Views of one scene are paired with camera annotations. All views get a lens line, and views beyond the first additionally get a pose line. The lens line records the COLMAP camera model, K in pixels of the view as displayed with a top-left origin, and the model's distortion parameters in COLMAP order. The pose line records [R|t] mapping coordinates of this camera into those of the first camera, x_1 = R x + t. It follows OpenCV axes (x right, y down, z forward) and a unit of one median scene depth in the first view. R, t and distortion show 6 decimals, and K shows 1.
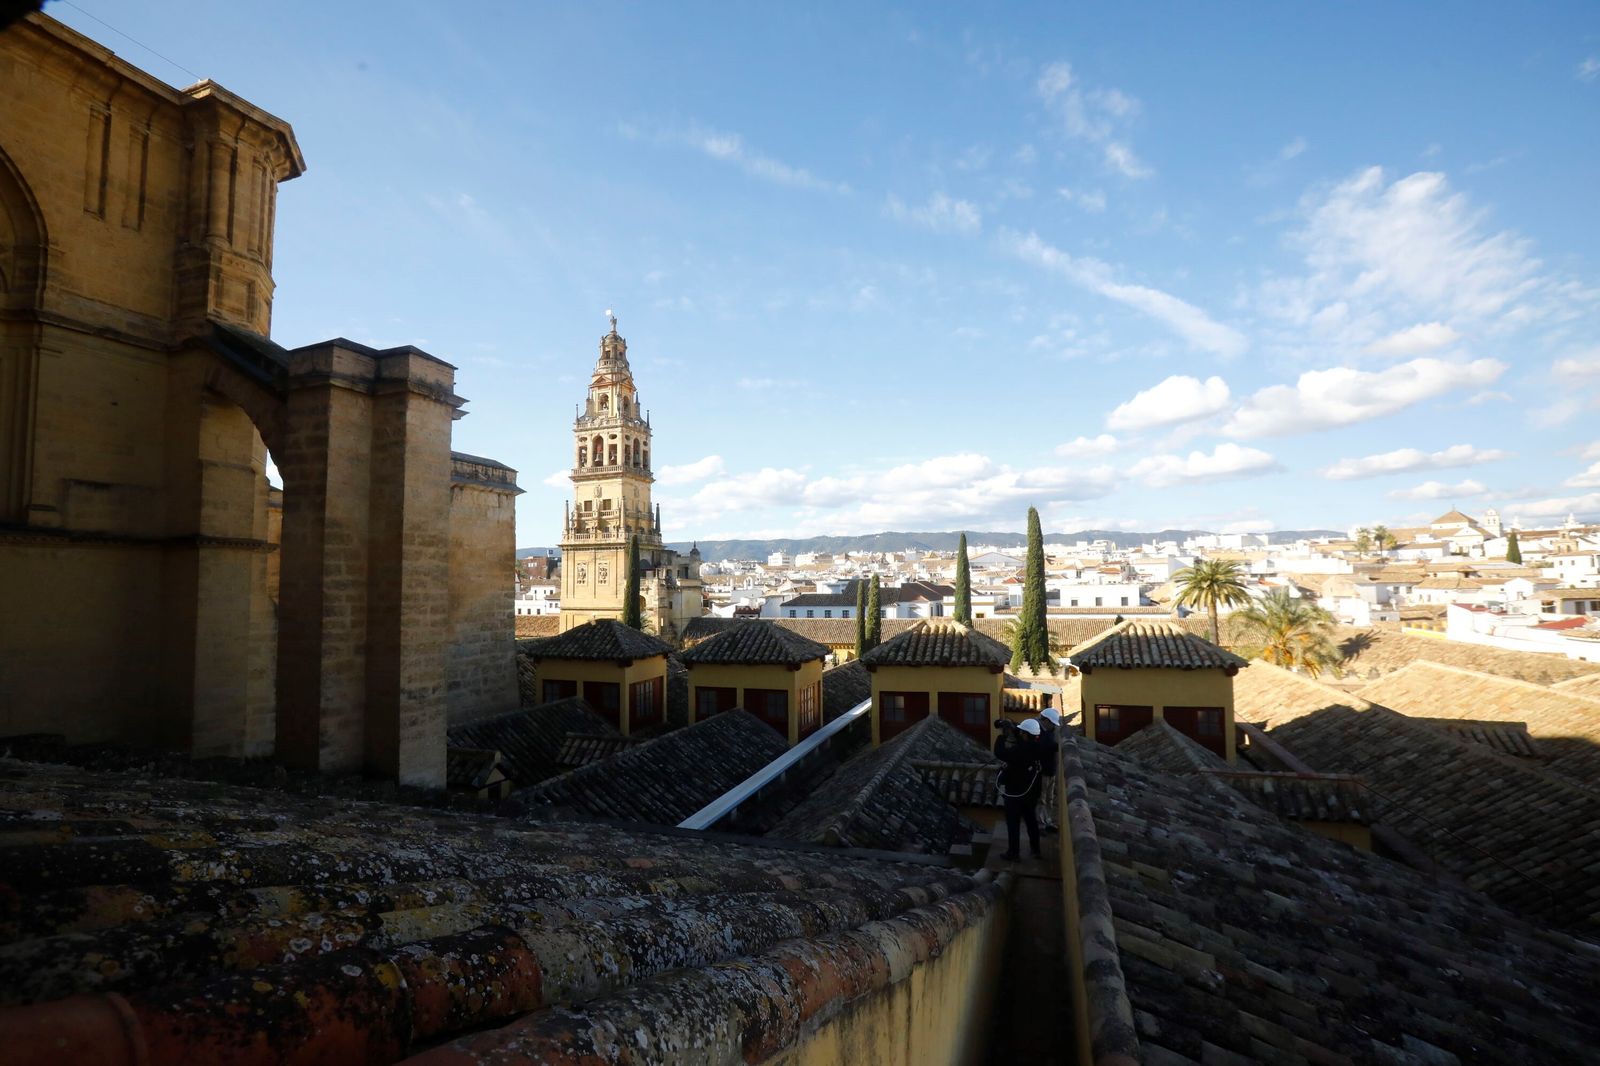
lens RADIAL K [[738.9, 0, 790.9], [0, 738.9, 536.2], [0, 0, 1]] dist [-0.070950, 0.030159]
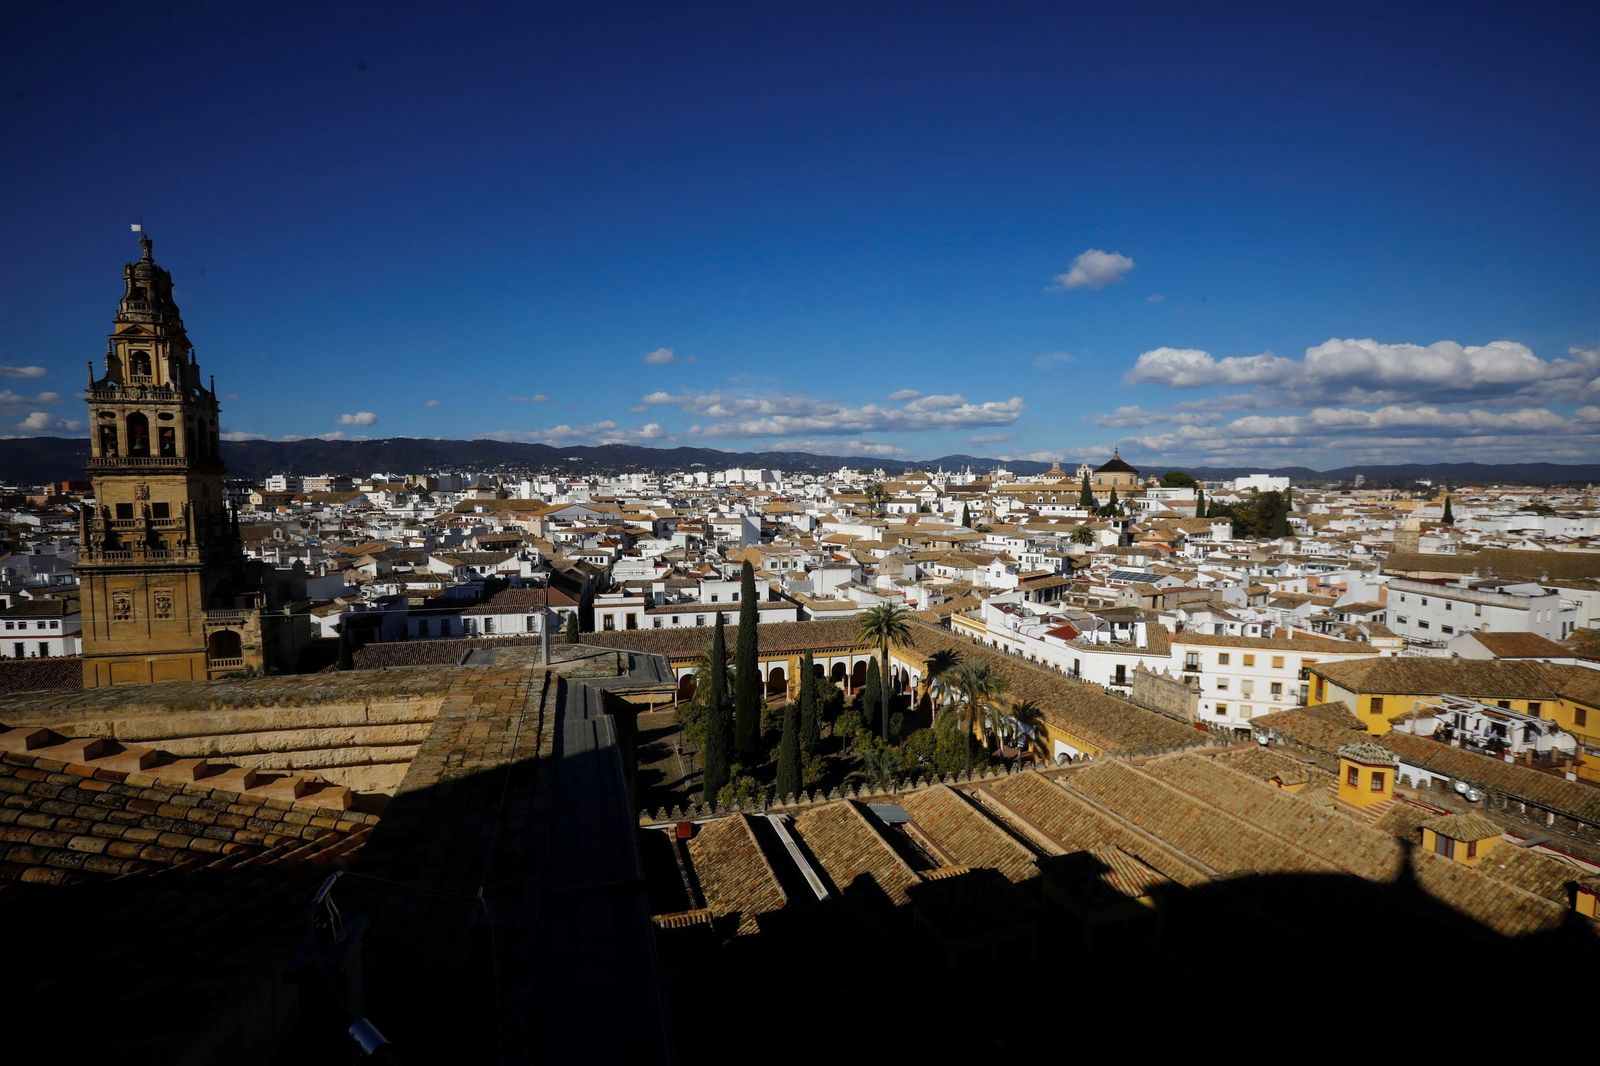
lens RADIAL K [[738.9, 0, 791.9], [0, 738.9, 539.7], [0, 0, 1]] dist [-0.070950, 0.030159]
pose [[0.806128, -0.032040, 0.590873, -0.162935], [-0.045320, 0.992257, 0.115635, -0.124296], [-0.590003, -0.119995, 0.798435, 0.060600]]
